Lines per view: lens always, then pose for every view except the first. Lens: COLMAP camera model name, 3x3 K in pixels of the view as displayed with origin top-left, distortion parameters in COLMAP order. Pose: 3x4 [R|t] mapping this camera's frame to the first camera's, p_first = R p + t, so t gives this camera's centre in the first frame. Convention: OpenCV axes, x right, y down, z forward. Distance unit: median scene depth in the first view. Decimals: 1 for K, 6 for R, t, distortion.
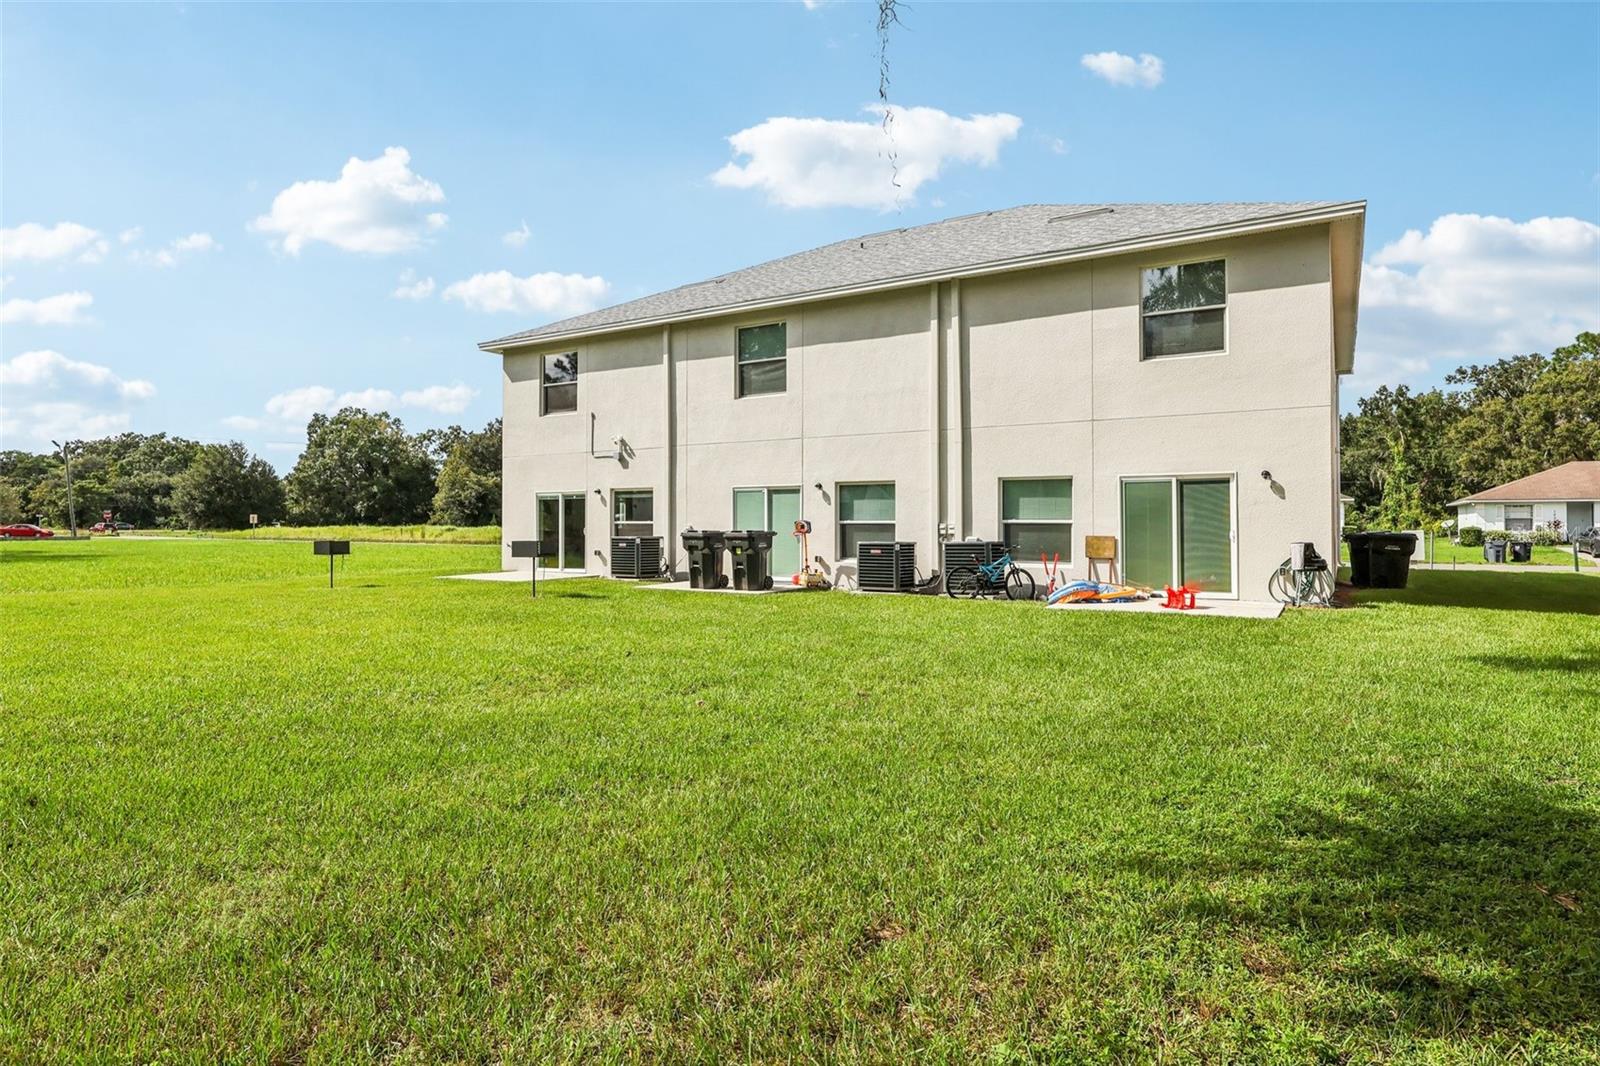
lens RADIAL K [[872.2, 0, 800.5], [0, 872.2, 503.5], [0, 0, 1]] dist [-0.001496, -0.000213]
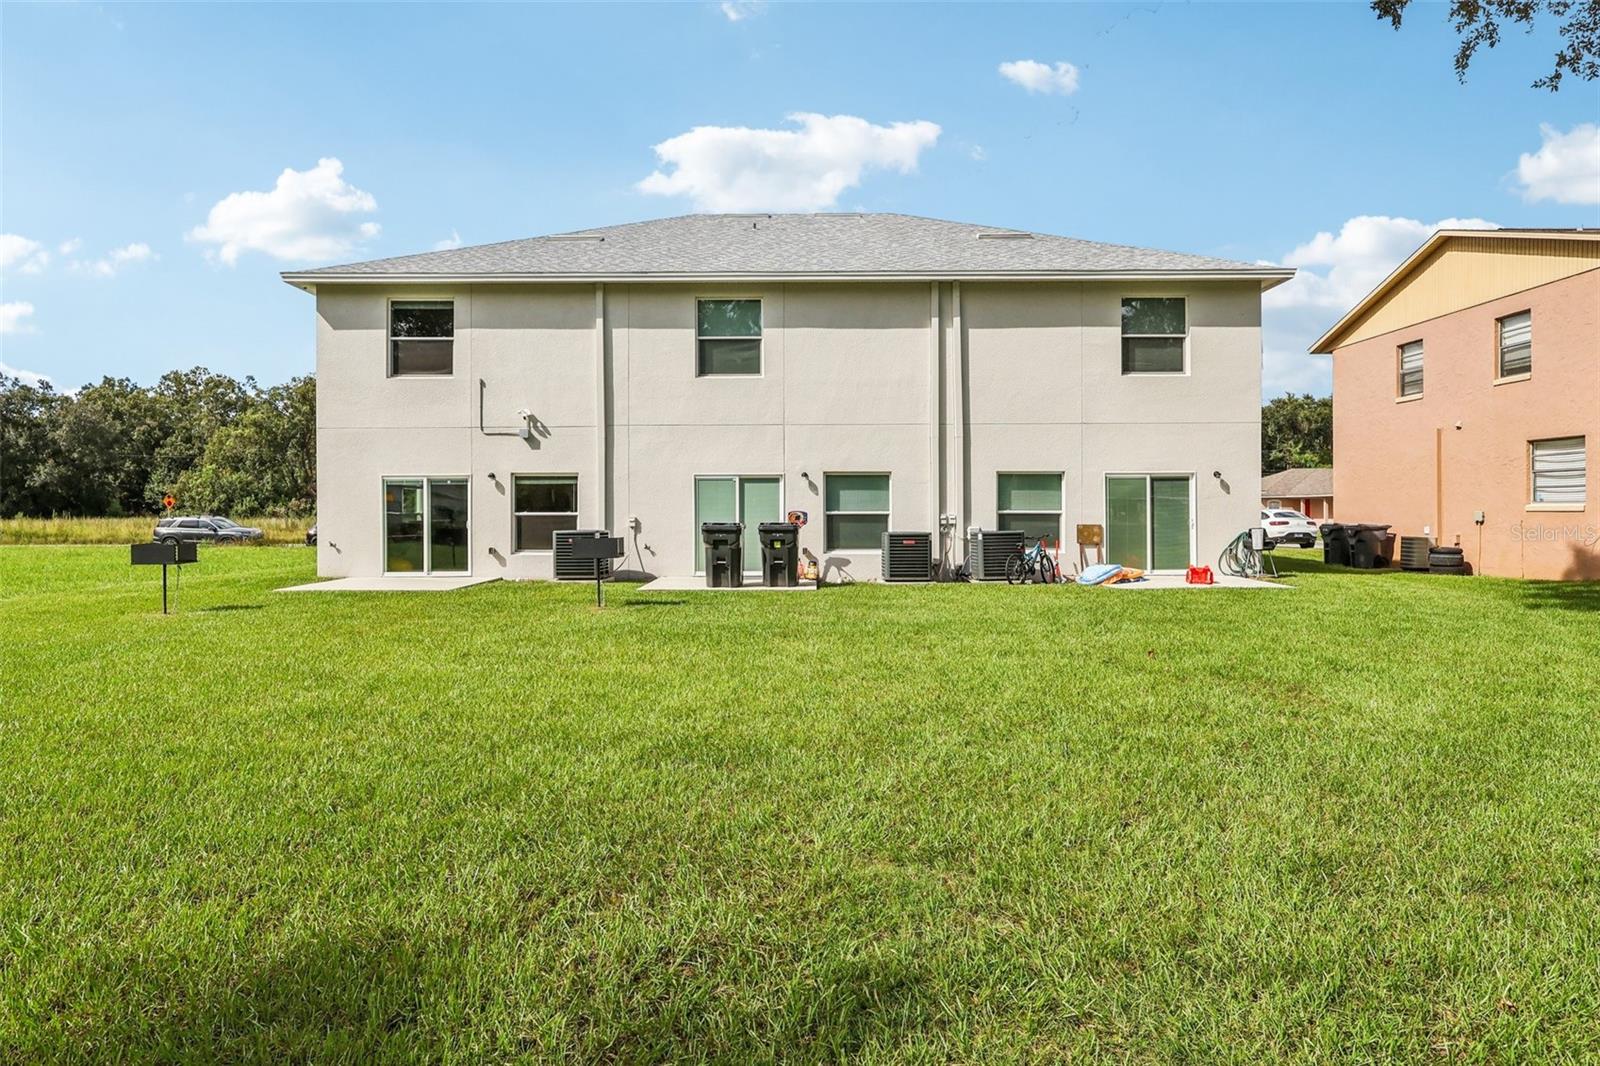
lens RADIAL K [[872.2, 0, 800.5], [0, 872.2, 503.5], [0, 0, 1]] dist [-0.001496, -0.000213]
pose [[0.856333, 0.002824, 0.516416, -0.472377], [-0.009288, 0.999908, 0.009934, 0.001412], [-0.516340, -0.013303, 0.856280, 0.174913]]
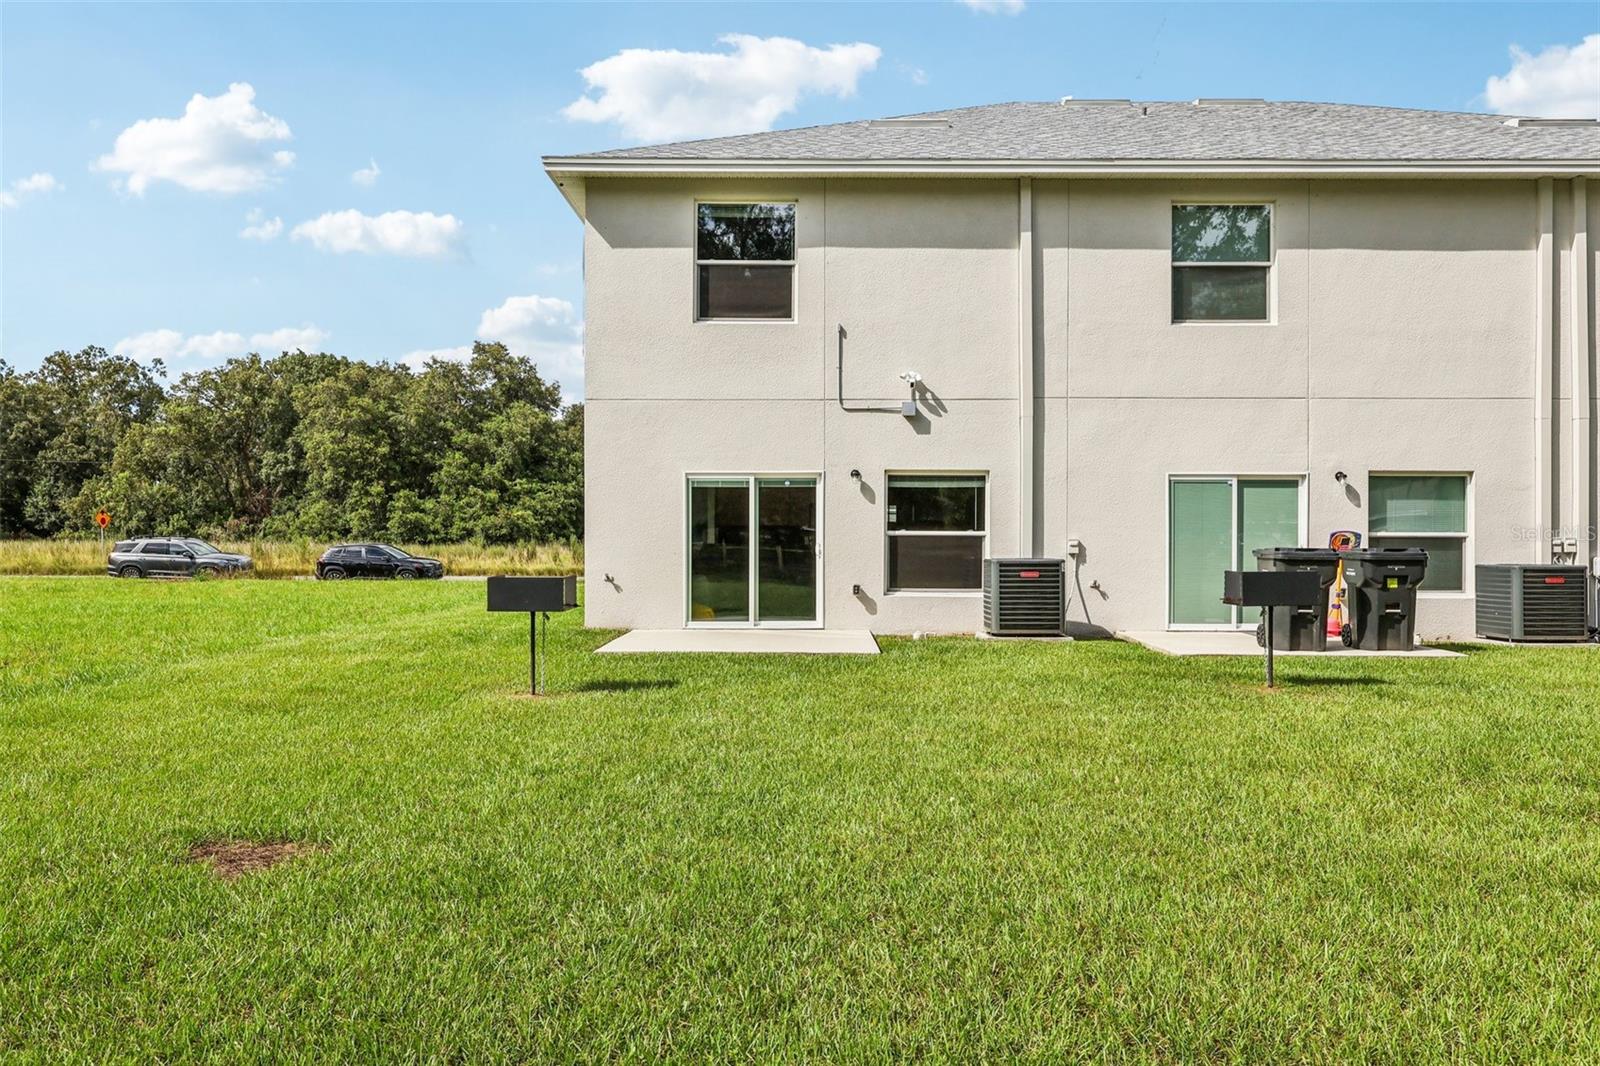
lens RADIAL K [[1107.4, 0, 800.0], [0, 1107.4, 533.0], [0, 0, 1]] dist [0.005482, 0.000785]
pose [[0.855272, 0.006408, 0.518140, -0.709805], [-0.015455, 0.999794, 0.013147, 0.015777], [-0.517949, -0.019252, 0.855195, 0.512205]]
